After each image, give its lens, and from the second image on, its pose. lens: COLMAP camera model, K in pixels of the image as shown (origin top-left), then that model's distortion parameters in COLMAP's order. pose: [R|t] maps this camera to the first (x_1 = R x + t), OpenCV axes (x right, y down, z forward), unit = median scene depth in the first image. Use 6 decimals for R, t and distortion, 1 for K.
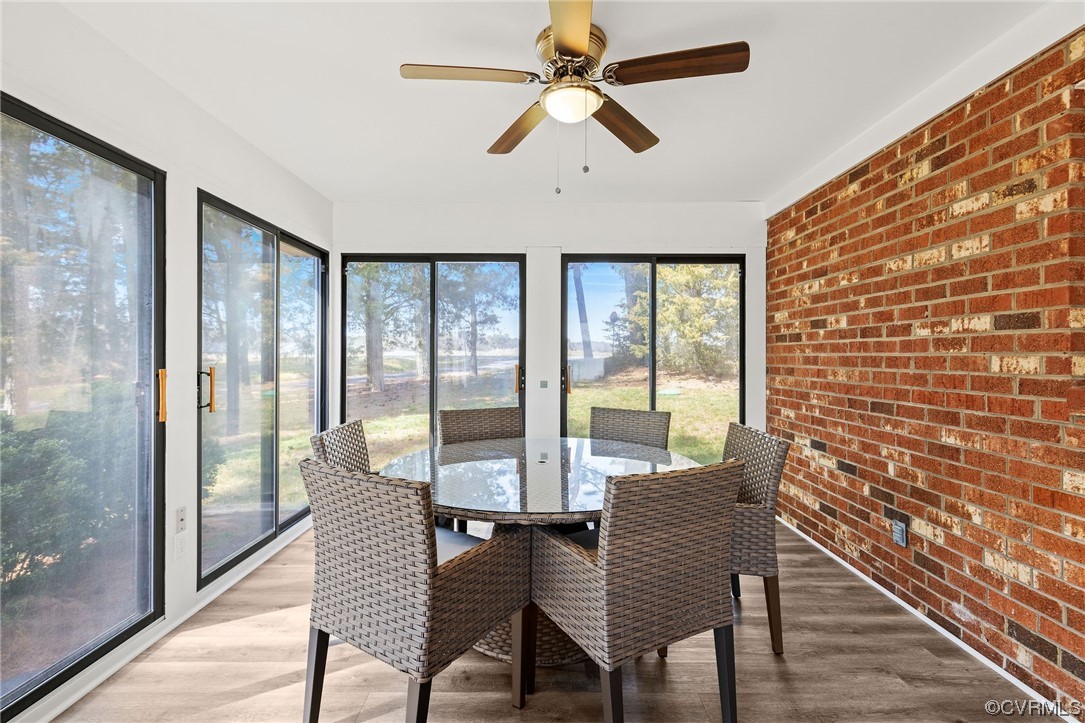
lens RADIAL K [[496.6, 0, 542.4], [0, 496.6, 358.0], [0, 0, 1]] dist [0.002565, 0.000198]
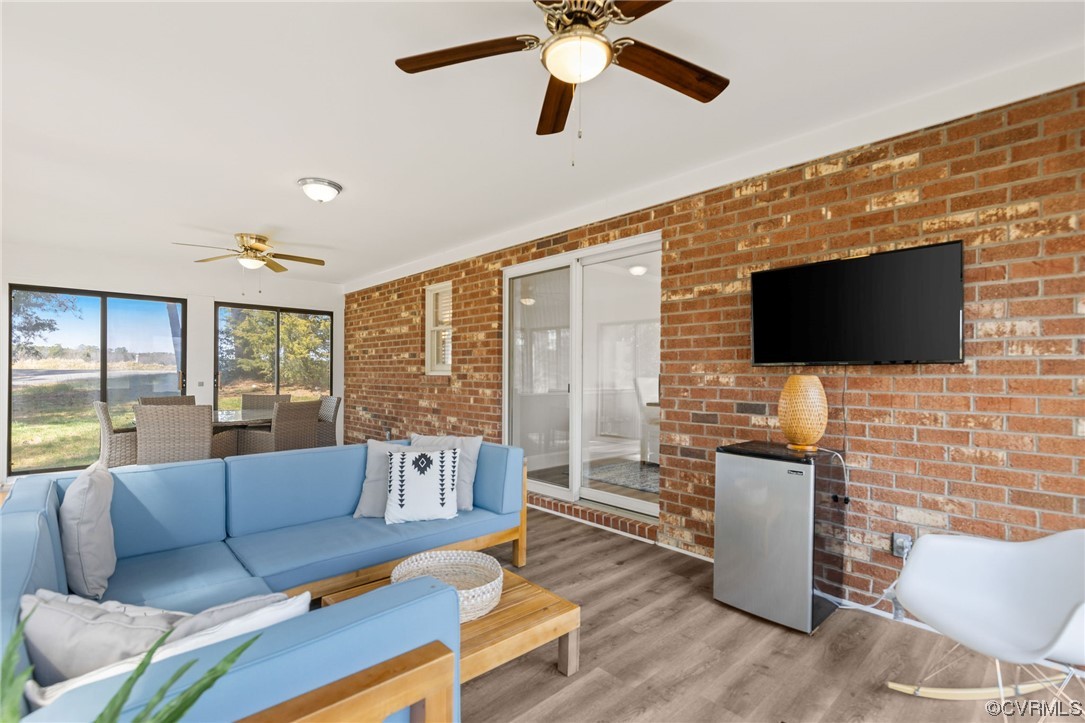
lens RADIAL K [[496.6, 0, 540.6], [0, 496.6, 368.6], [0, 0, 1]] dist [0.002565, 0.000198]
pose [[0.734191, 0.007872, 0.678897, -0.330139], [-0.001258, 0.999947, -0.010234, 0.022965], [-0.678941, 0.006659, 0.734162, -1.046637]]
